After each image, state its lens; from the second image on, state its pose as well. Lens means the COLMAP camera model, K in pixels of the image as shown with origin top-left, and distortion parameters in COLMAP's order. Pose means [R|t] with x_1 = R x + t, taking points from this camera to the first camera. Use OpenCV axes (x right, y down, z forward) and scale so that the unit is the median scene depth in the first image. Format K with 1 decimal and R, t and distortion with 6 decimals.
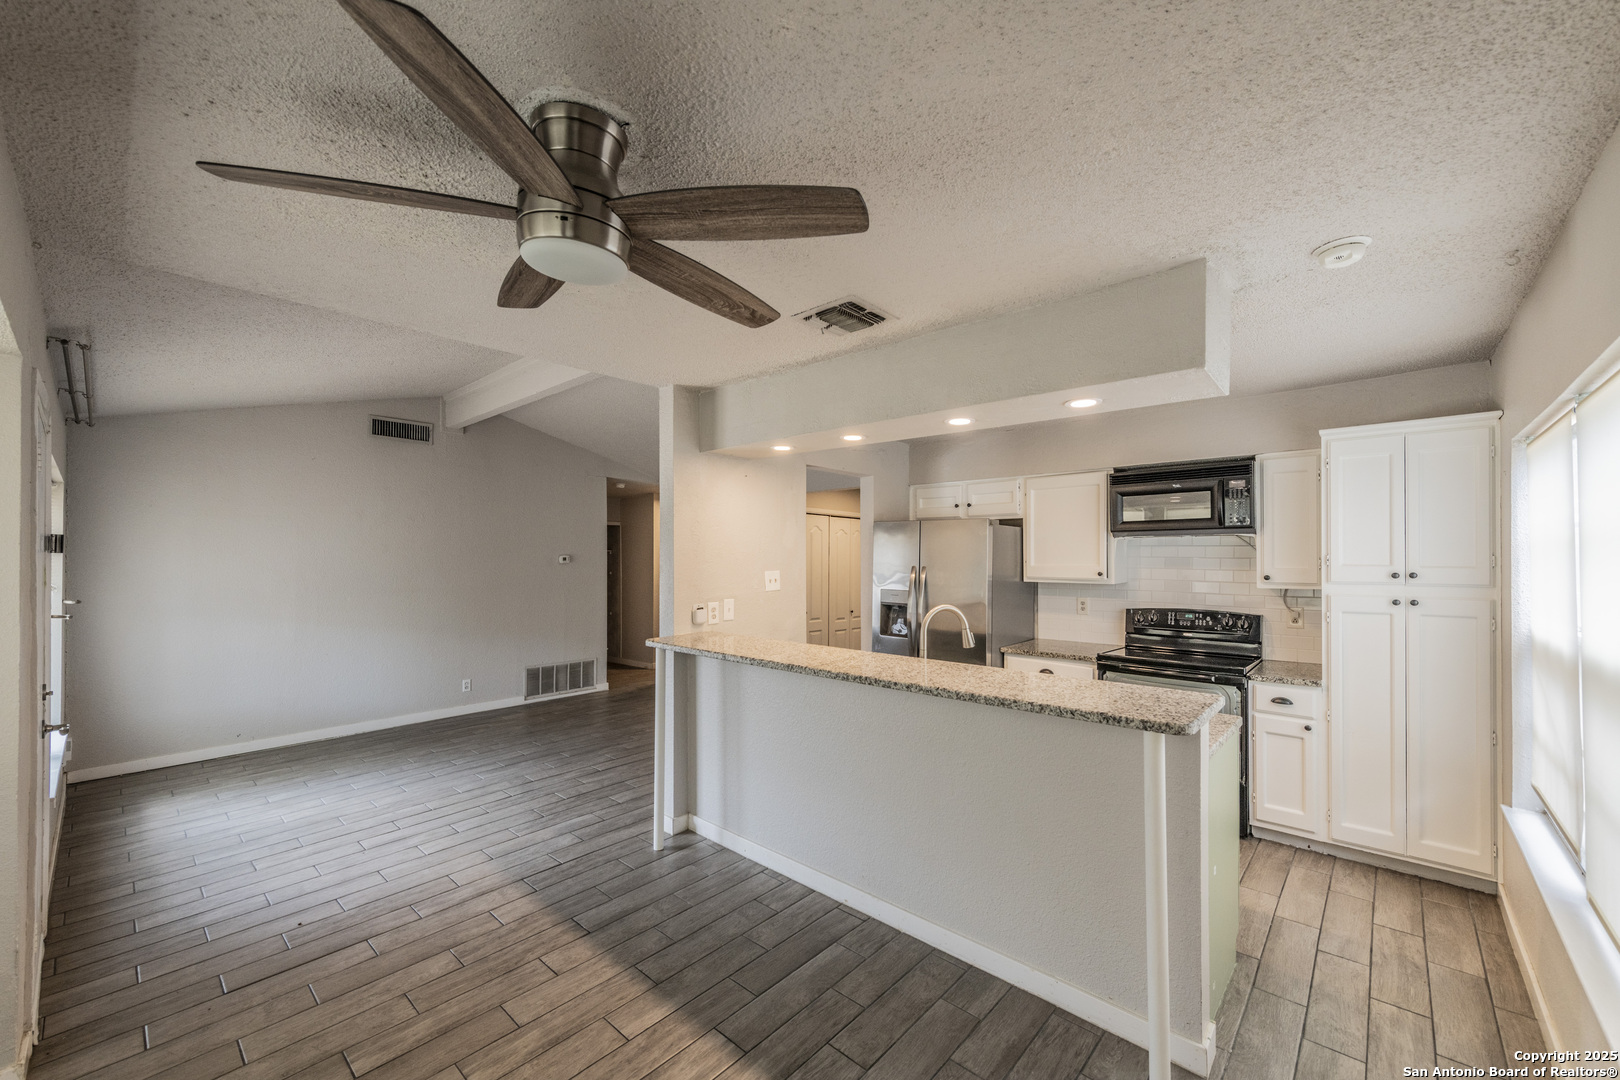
lens RADIAL K [[639.6, 0, 799.7], [0, 639.6, 552.1], [0, 0, 1]] dist [0.011780, -0.001680]
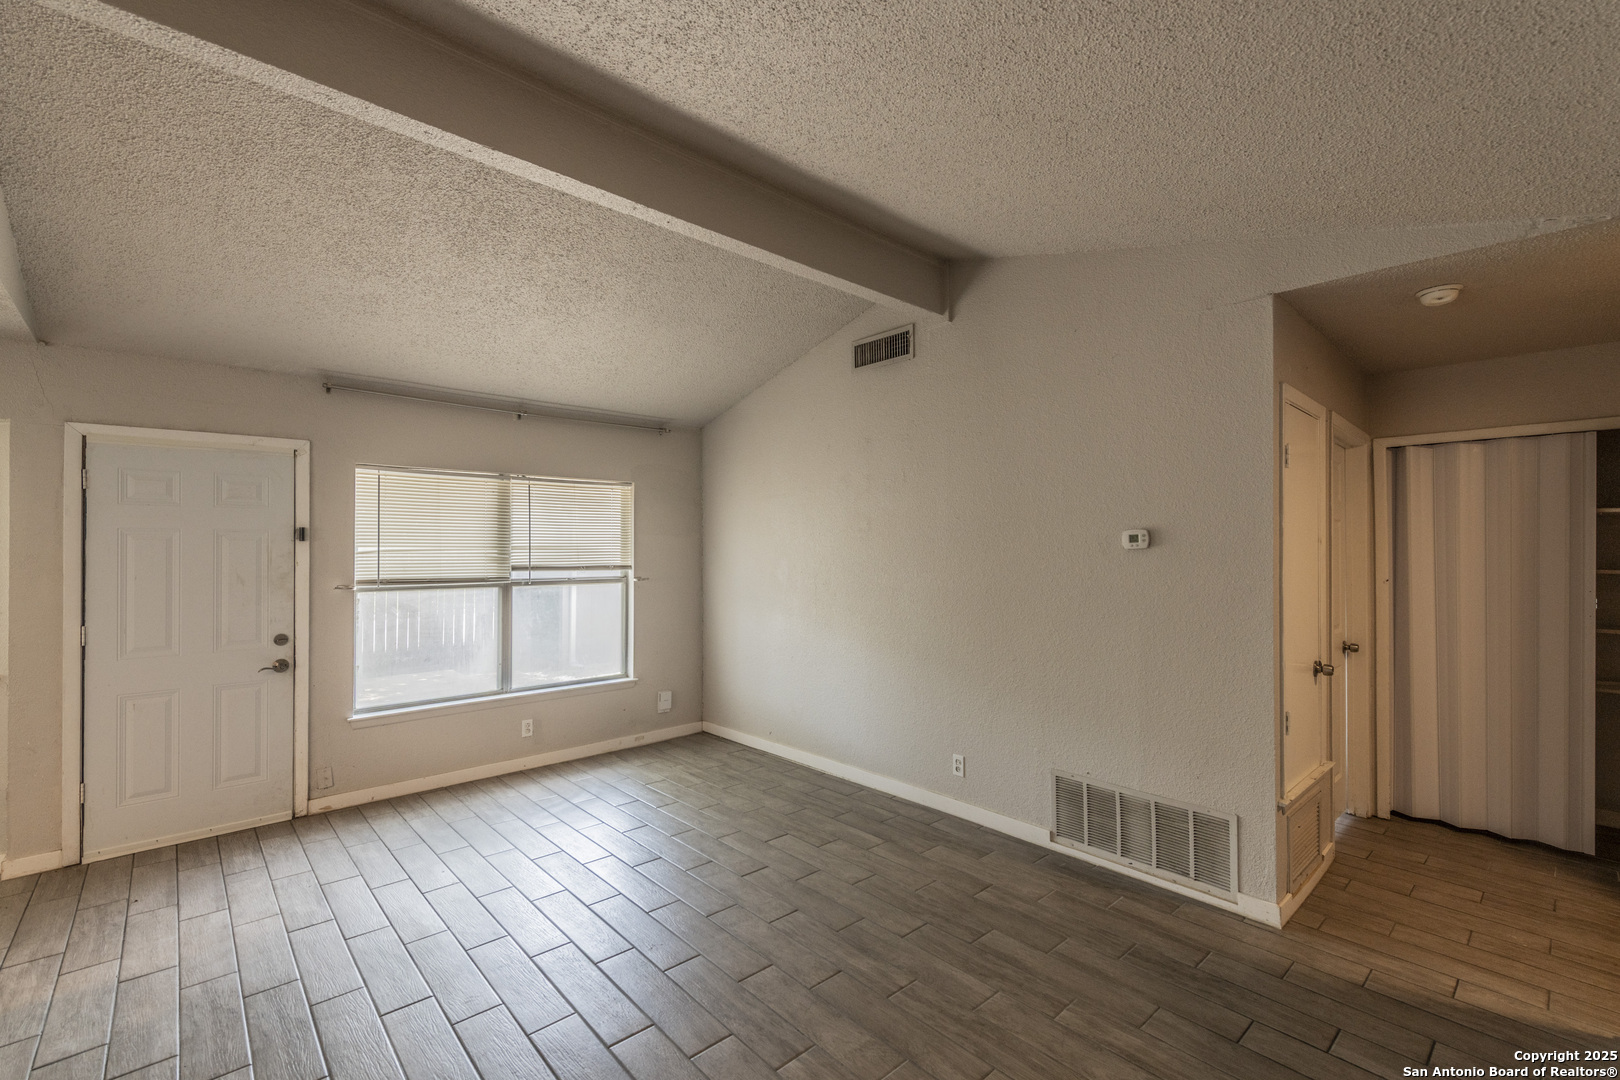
lens RADIAL K [[690.2, 0, 802.2], [0, 690.2, 548.2], [0, 0, 1]] dist [0.002330, -0.000261]
pose [[-0.083863, 0.002084, -0.996475, 0.130343], [0.017198, 0.999852, 0.000644, 0.018878], [0.996329, -0.017083, -0.083886, 1.231271]]
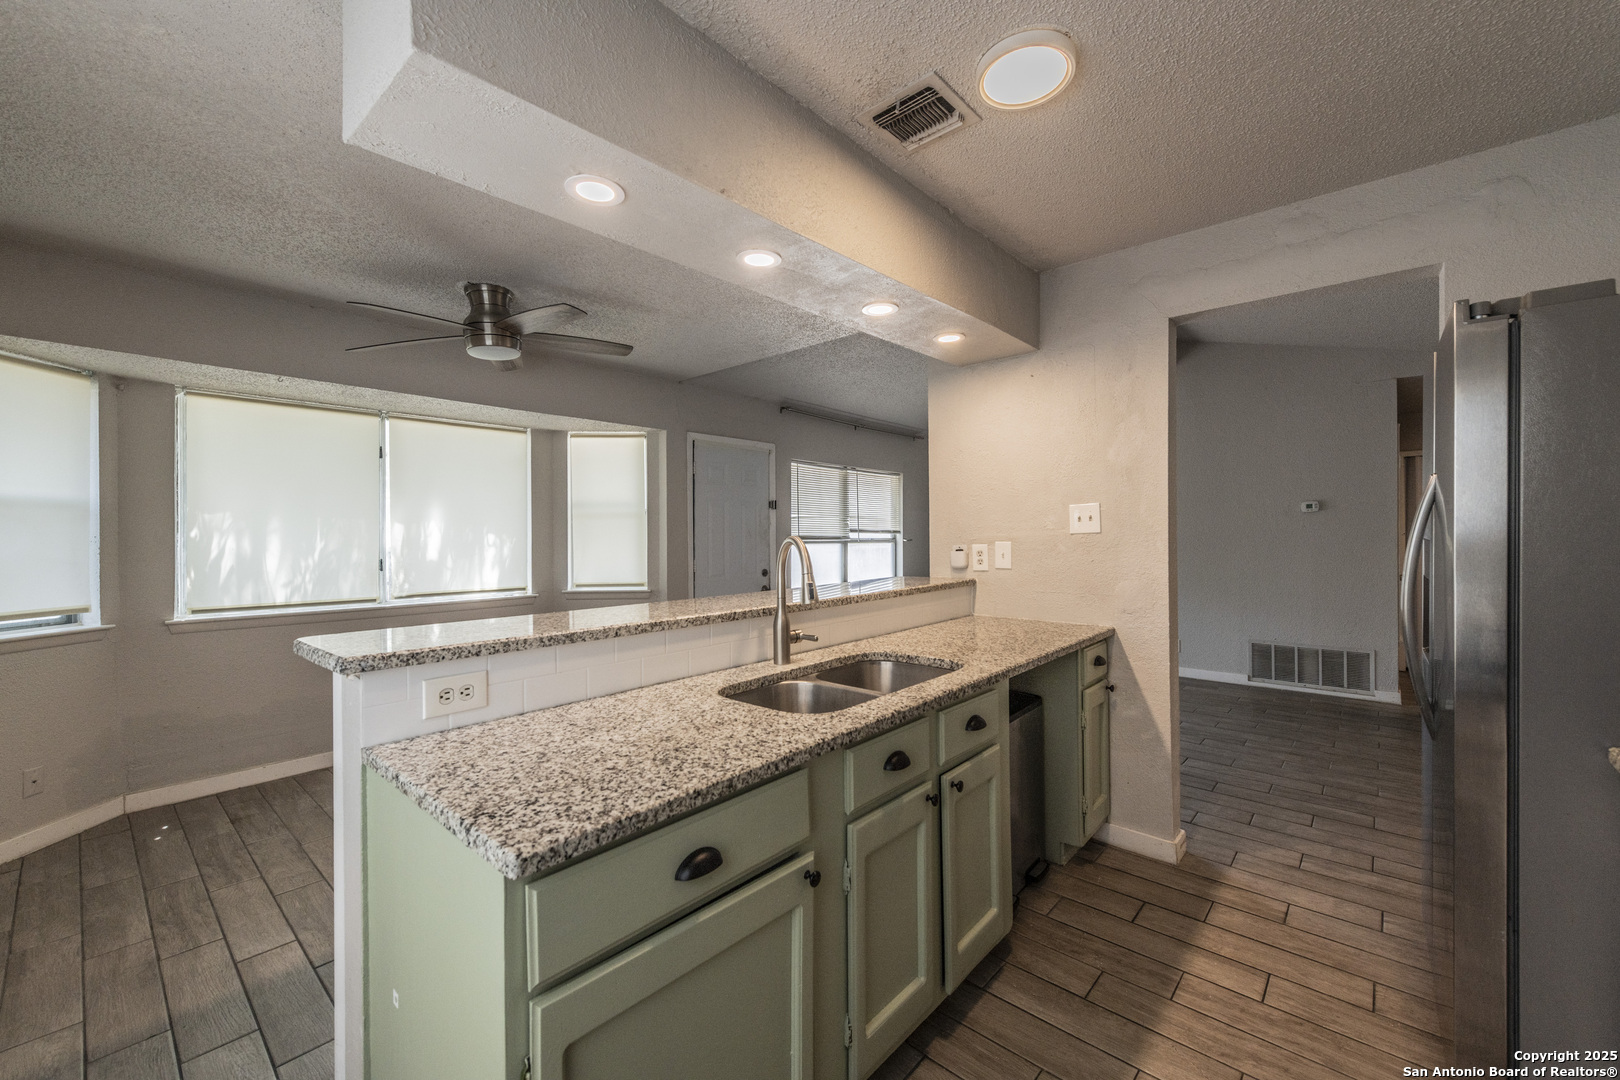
lens RADIAL K [[639.6, 0, 814.9], [0, 639.6, 538.9], [0, 0, 1]] dist [0.011780, -0.001680]
pose [[0.026699, 0.005688, -0.999627, 0.538297], [0.018288, 0.999814, 0.006178, 0.049652], [0.999476, -0.018446, 0.026590, 0.608063]]
